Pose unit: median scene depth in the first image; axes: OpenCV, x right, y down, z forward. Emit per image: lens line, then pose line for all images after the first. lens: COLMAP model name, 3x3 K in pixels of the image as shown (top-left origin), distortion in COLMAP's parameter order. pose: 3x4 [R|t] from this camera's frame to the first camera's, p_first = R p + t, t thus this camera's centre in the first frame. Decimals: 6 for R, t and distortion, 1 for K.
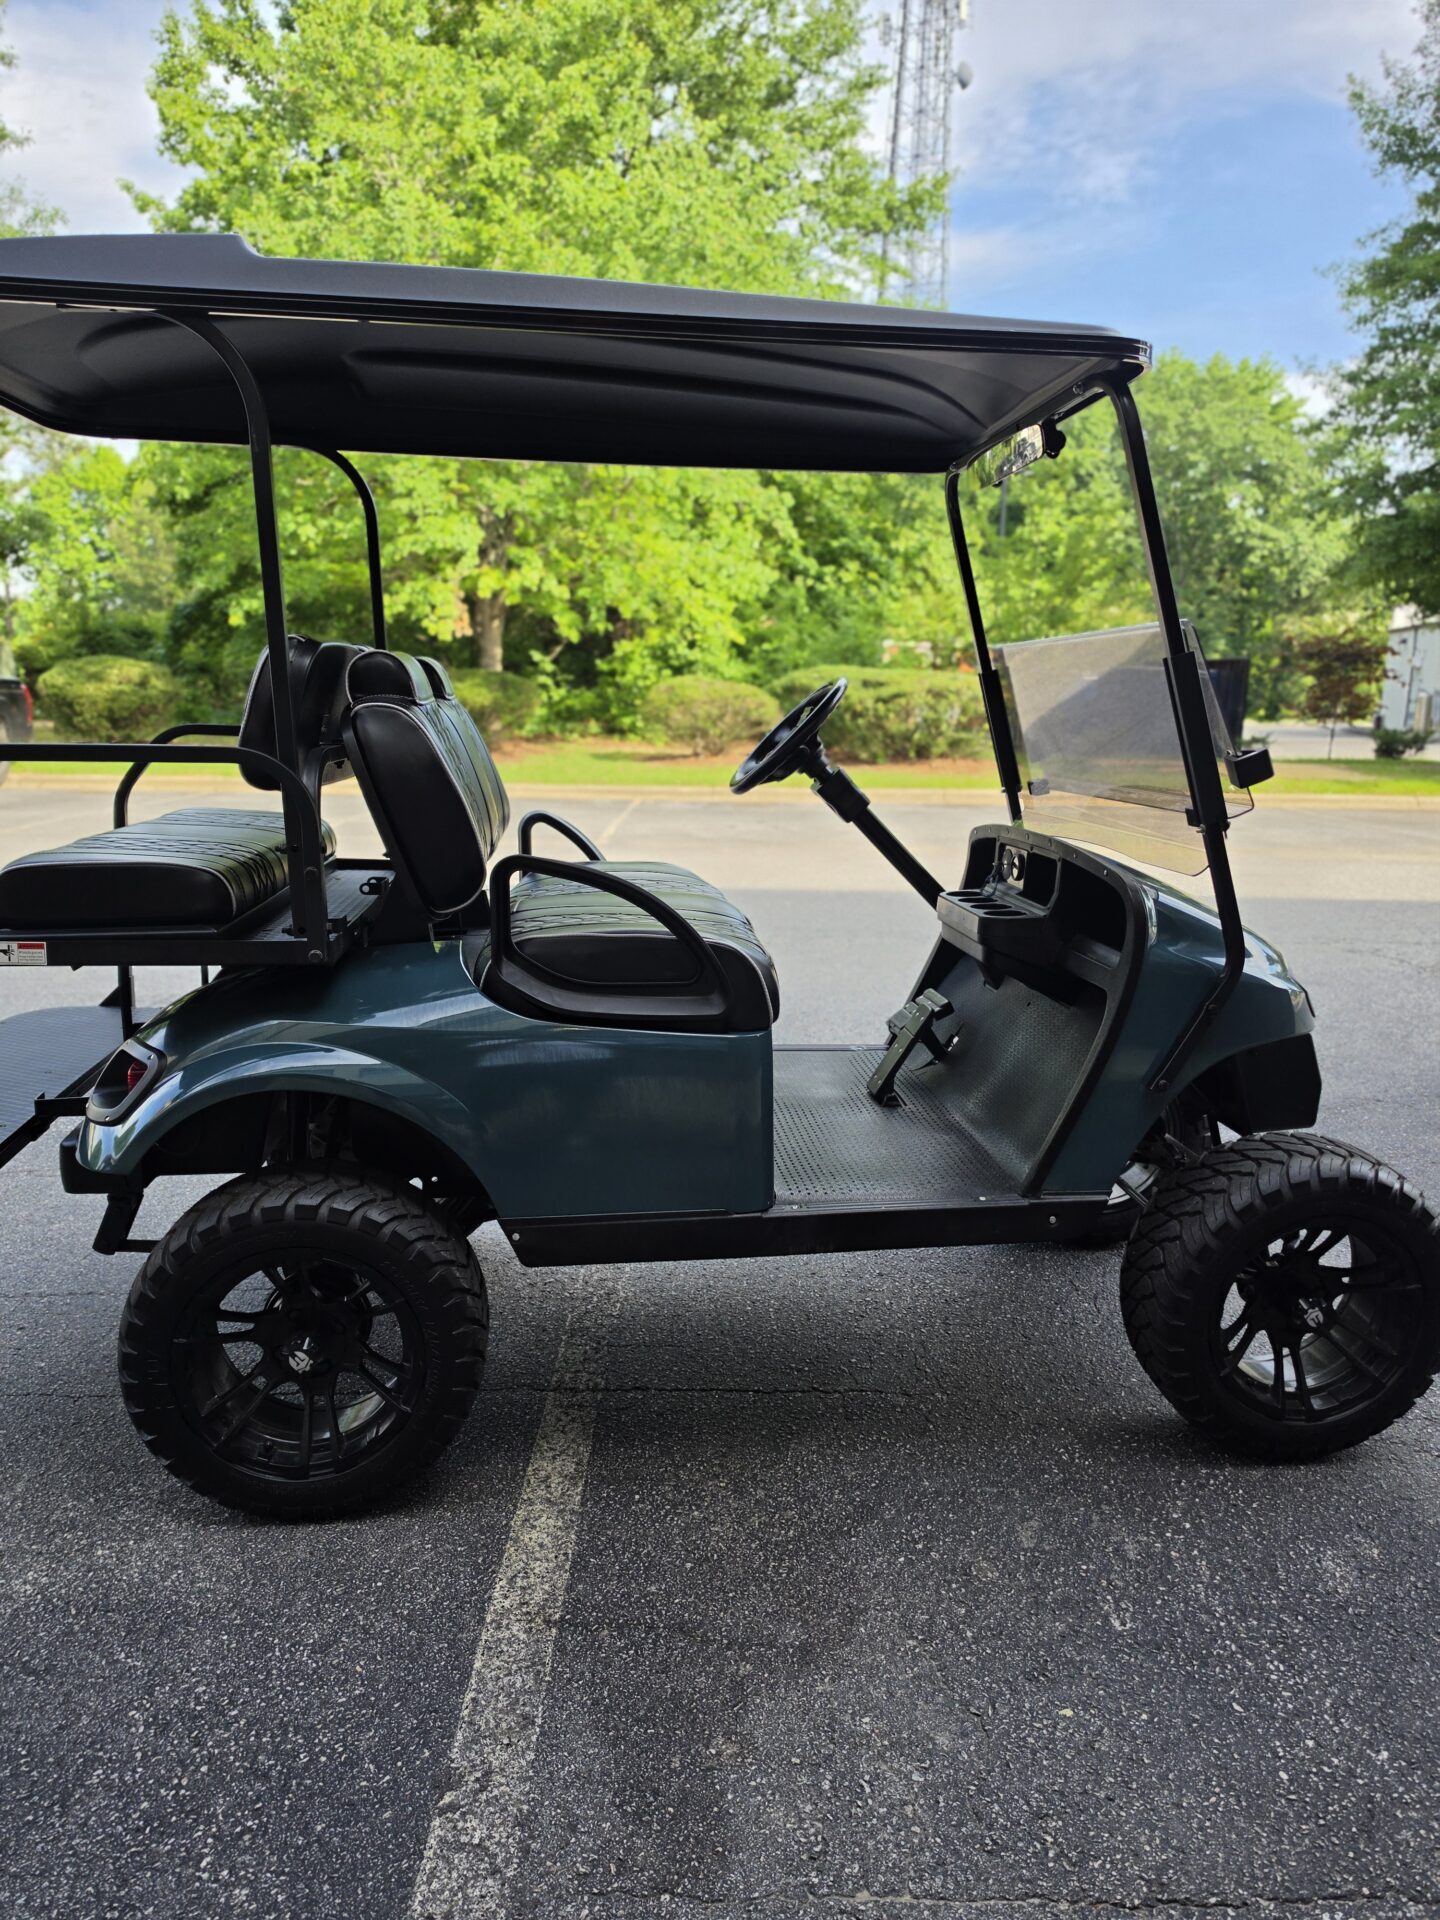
lens RADIAL K [[1312.5, 0, 714.8], [0, 1312.5, 955.0], [0, 0, 1]] dist [0.070773, -0.061858]
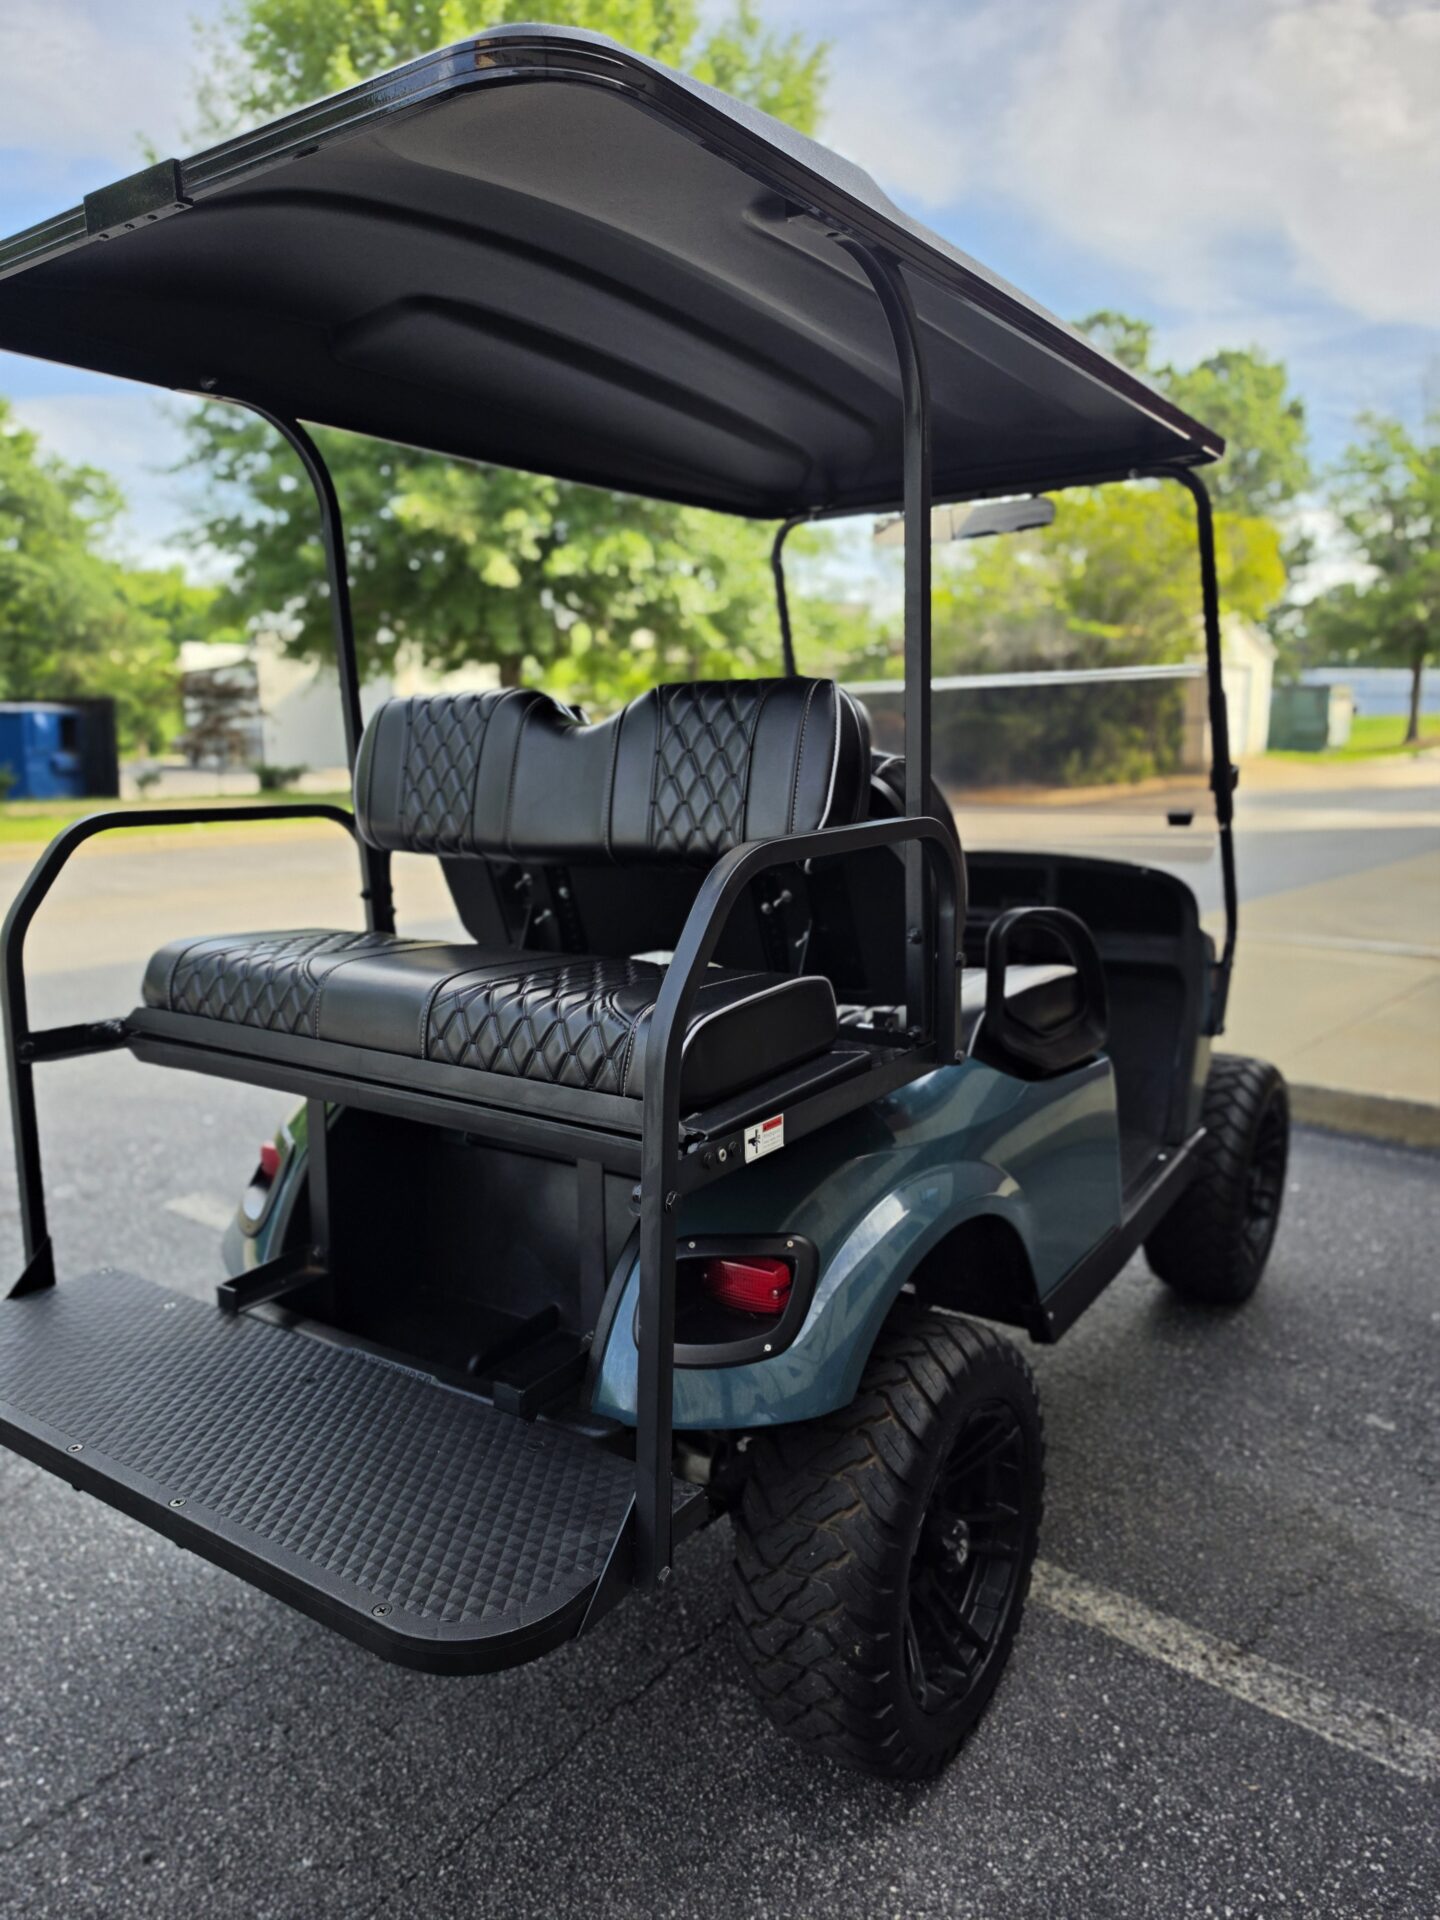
lens RADIAL K [[1343.9, 0, 714.7], [0, 1343.9, 956.2], [0, 0, 1]] dist [0.025614, -0.003420]
pose [[0.653409, -0.150250, 0.741944, -0.972174], [0.173034, 0.983801, 0.046842, -0.122508], [-0.736964, 0.097775, 0.668823, 0.507087]]
